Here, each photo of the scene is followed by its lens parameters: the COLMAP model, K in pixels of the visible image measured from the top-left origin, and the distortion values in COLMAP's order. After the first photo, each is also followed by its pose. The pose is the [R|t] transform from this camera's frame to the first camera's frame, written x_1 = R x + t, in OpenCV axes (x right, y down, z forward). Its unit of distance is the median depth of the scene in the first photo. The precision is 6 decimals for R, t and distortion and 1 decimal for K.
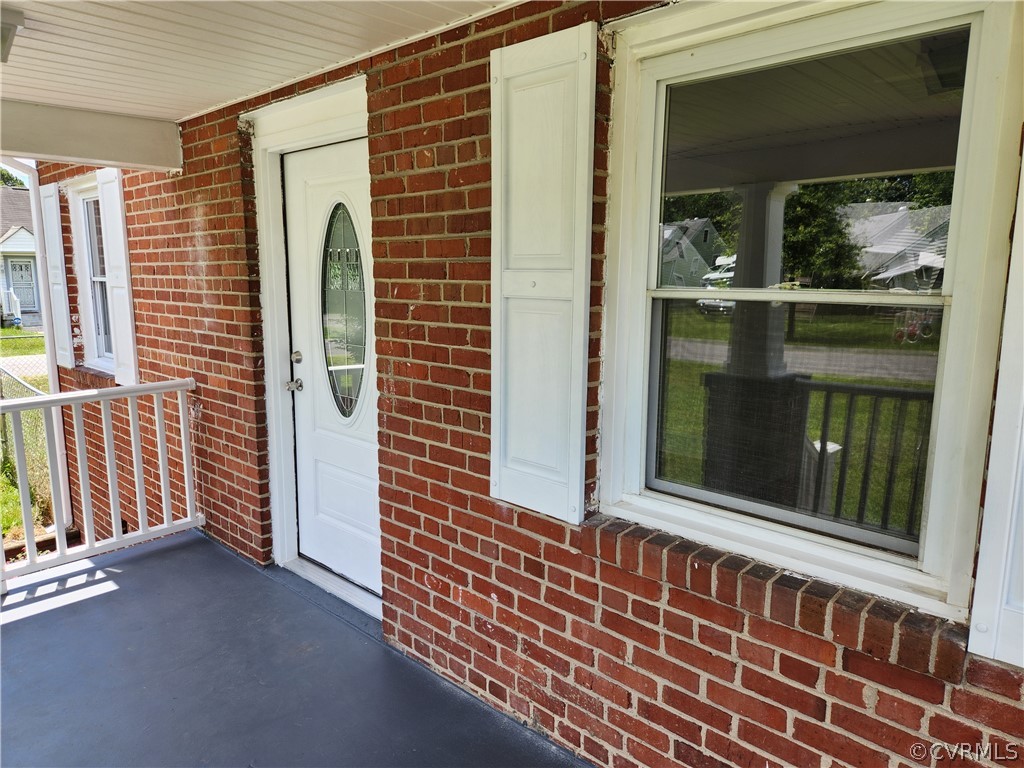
lens RADIAL K [[691.0, 0, 519.7], [0, 691.0, 383.1], [0, 0, 1]] dist [0.063450, -0.052330]
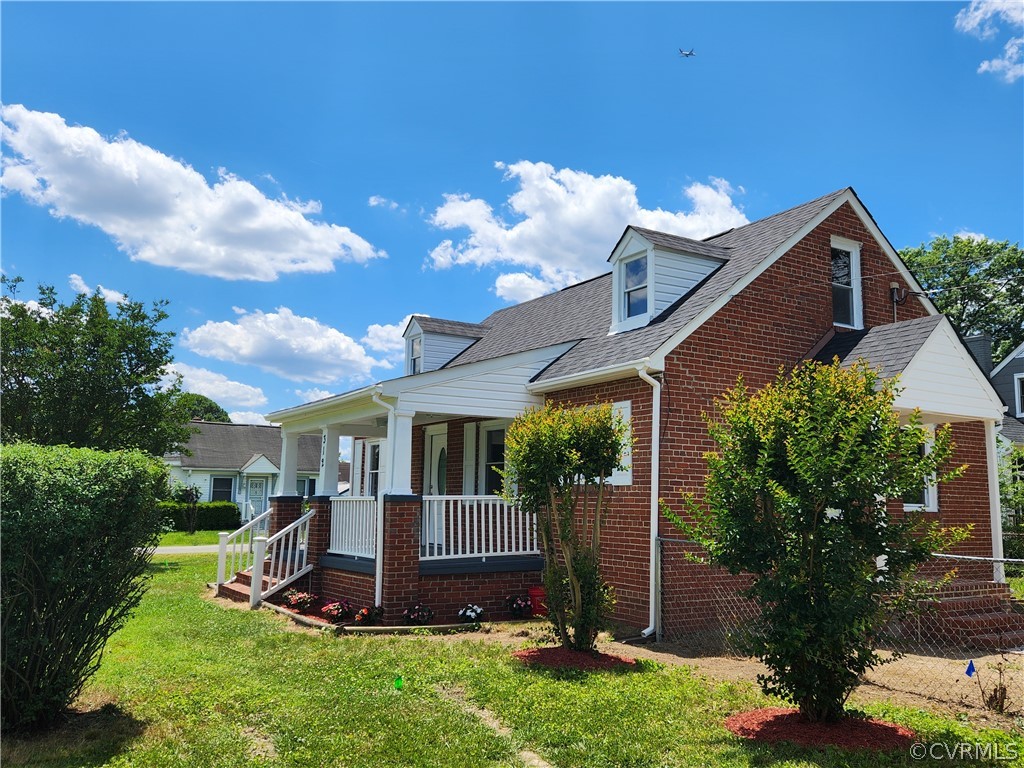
lens RADIAL K [[858.6, 0, 505.0], [0, 858.6, 390.2], [0, 0, 1]] dist [0.068710, -0.041986]
pose [[0.964947, -0.025335, -0.261219, 1.521681], [-0.050395, 0.958920, -0.279163, 0.871257], [0.257561, 0.282542, 0.924031, -3.942553]]
